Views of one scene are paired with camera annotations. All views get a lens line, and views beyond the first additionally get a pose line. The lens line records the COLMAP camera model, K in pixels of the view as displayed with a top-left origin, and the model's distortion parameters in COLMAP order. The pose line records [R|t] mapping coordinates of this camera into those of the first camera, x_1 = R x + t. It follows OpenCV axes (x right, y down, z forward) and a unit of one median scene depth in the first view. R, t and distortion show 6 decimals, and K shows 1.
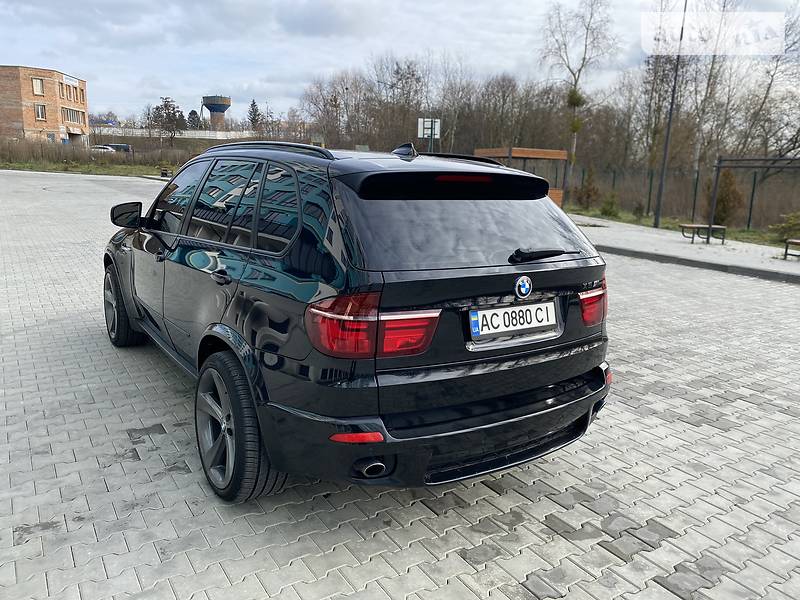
lens RADIAL K [[608.9, 0, 399.1], [0, 608.9, 290.0], [0, 0, 1]] dist [0.005931, -0.001486]
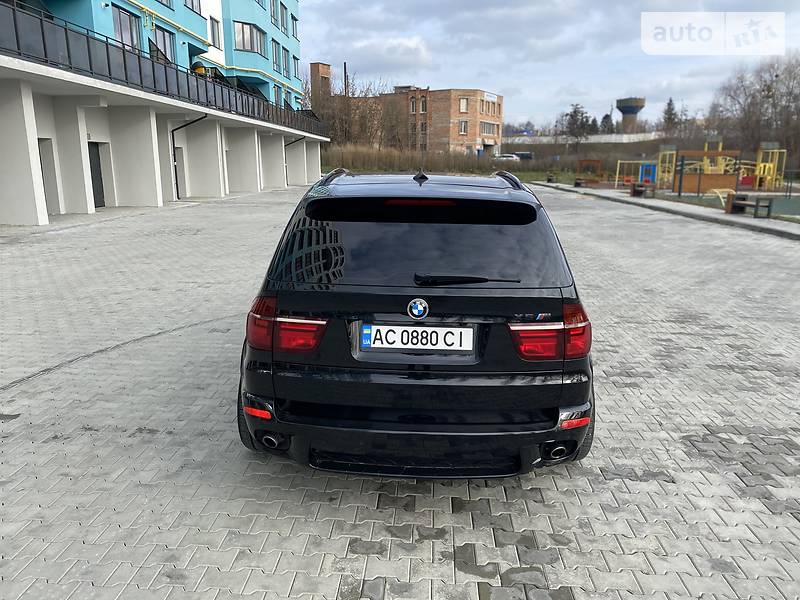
lens RADIAL K [[608.2, 0, 397.9], [0, 608.2, 297.8], [0, 0, 1]] dist [0.012875, -0.004256]
pose [[0.802164, 0.101565, -0.588402, 0.636756], [-0.098053, 0.994456, 0.037980, -0.047959], [0.588998, 0.027228, 0.807676, 0.114065]]
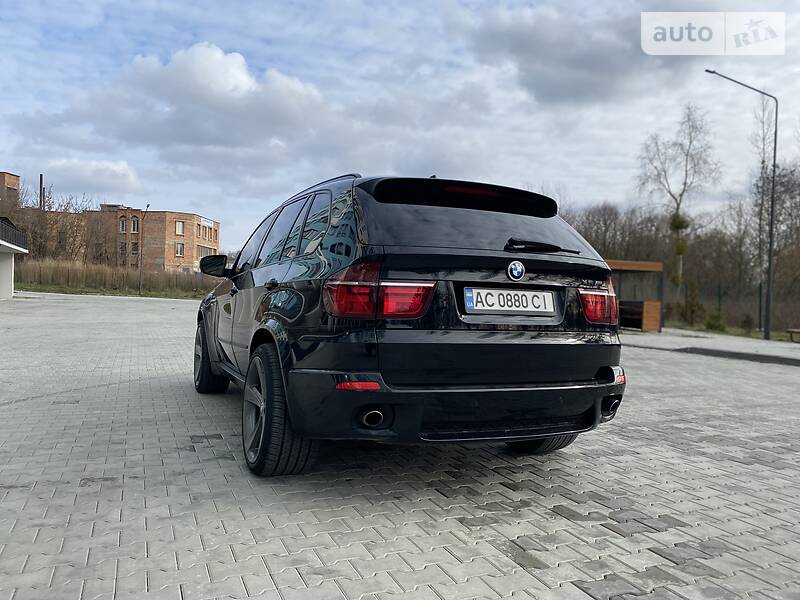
lens RADIAL K [[608.9, 0, 399.1], [0, 608.9, 290.0], [0, 0, 1]] dist [0.005931, -0.001486]
pose [[0.985321, -0.008674, -0.170493, 0.148538], [-0.027716, 0.977330, -0.209899, 0.220521], [0.168449, 0.211544, 0.962743, -0.091653]]
